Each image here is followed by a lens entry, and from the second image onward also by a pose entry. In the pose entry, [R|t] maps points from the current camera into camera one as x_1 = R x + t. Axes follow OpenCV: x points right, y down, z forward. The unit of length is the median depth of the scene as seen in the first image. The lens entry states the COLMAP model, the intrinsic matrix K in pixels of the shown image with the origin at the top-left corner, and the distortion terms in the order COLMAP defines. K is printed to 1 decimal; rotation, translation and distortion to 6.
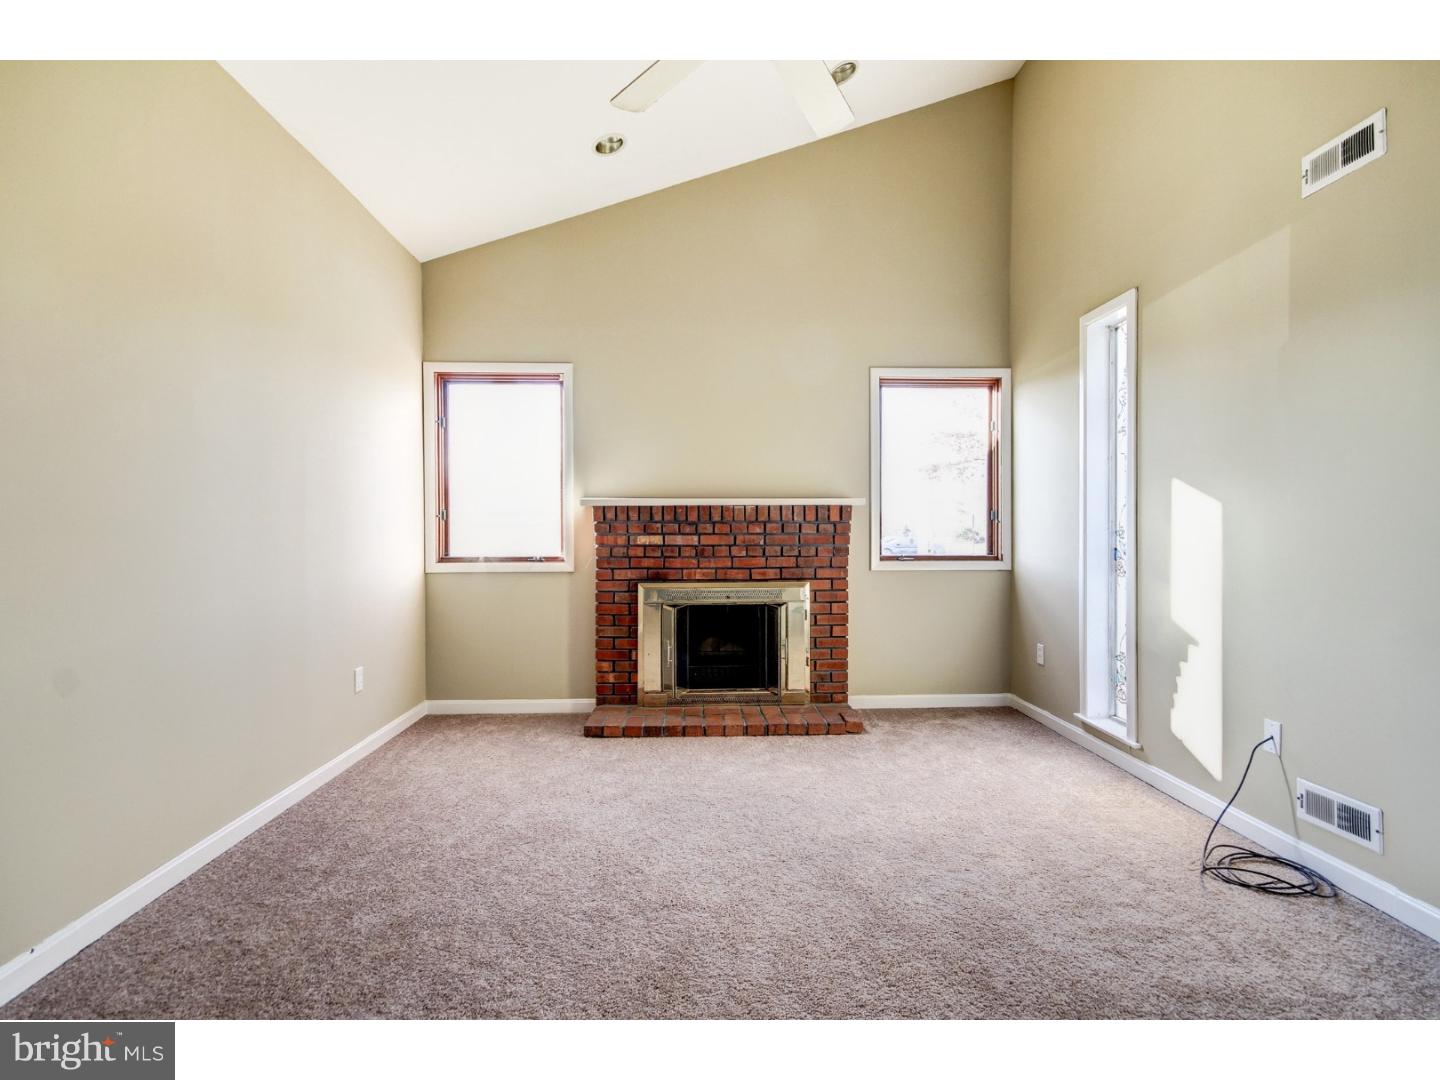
lens RADIAL K [[691.2, 0, 718.4], [0, 691.2, 549.3], [0, 0, 1]] dist [0.000233, -0.001186]
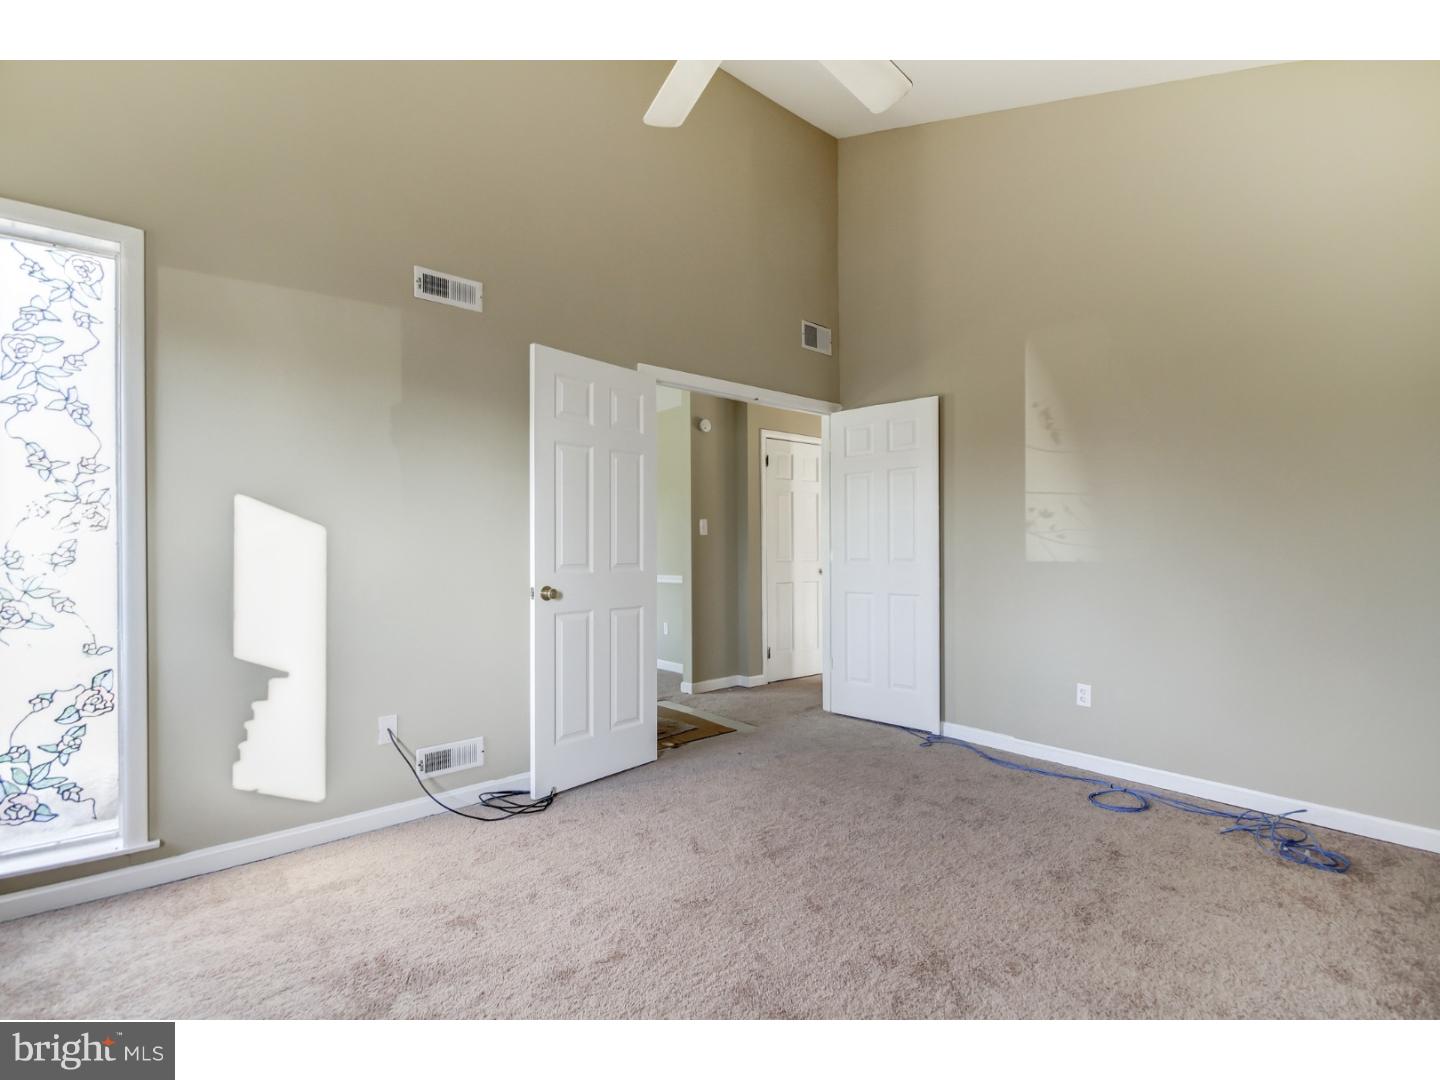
lens RADIAL K [[691.2, 0, 718.4], [0, 691.2, 549.3], [0, 0, 1]] dist [0.000233, -0.001186]
pose [[-0.646313, 0.004825, 0.763057, -0.391724], [0.014621, 0.999875, 0.006062, -0.031340], [-0.762932, 0.015074, -0.646303, 1.110336]]
